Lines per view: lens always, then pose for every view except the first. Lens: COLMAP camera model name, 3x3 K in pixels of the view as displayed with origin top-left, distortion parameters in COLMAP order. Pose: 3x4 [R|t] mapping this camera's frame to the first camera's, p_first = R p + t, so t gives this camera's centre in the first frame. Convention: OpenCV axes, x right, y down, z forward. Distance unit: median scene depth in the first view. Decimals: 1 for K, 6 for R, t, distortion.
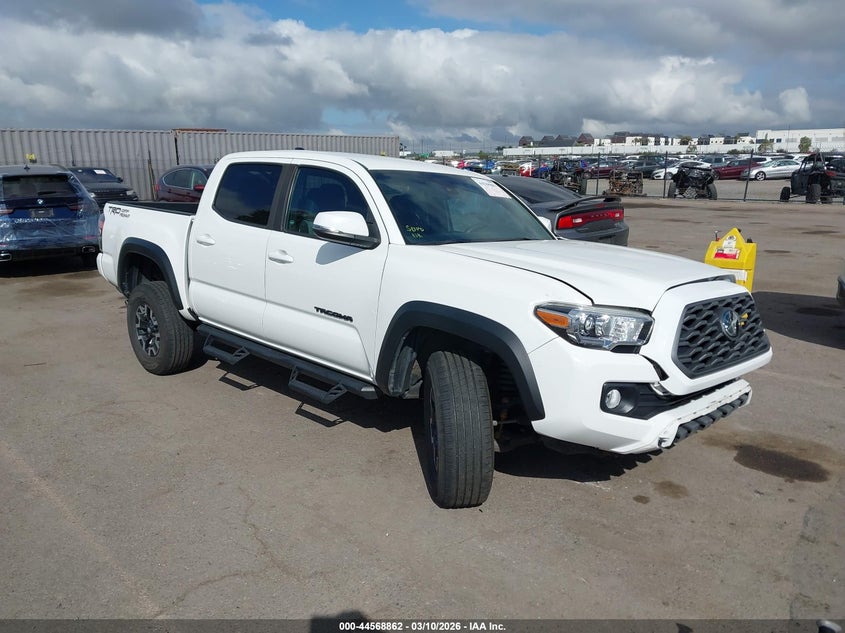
lens RADIAL K [[698.1, 0, 422.5], [0, 698.1, 316.5], [0, 0, 1]] dist [-0.010174, 0.001578]
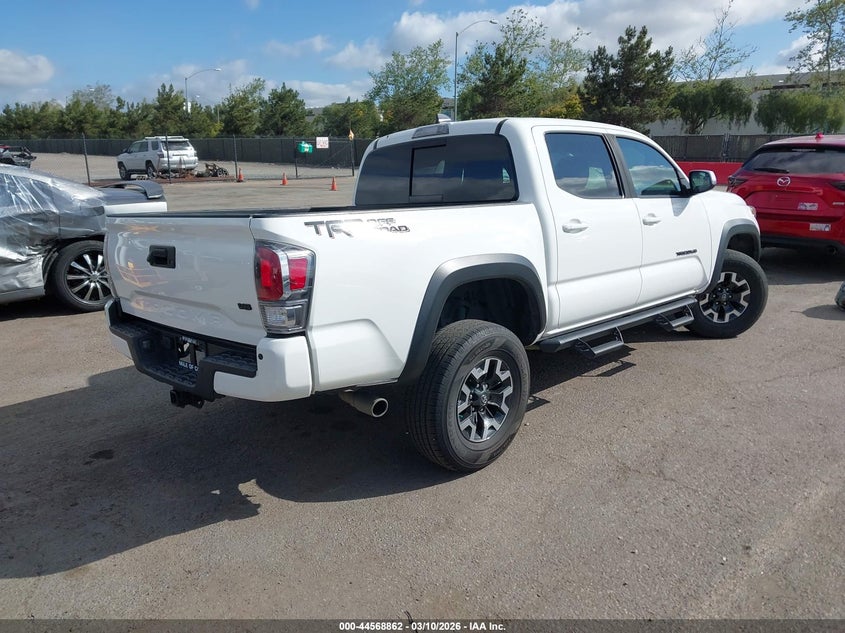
lens RADIAL K [[698.1, 0, 422.5], [0, 698.1, 316.5], [0, 0, 1]] dist [-0.010174, 0.001578]
pose [[0.010768, -0.244384, 0.969619, -1.147161], [0.217951, 0.946934, 0.236247, -0.245967], [-0.975900, 0.208786, 0.063460, 1.166724]]
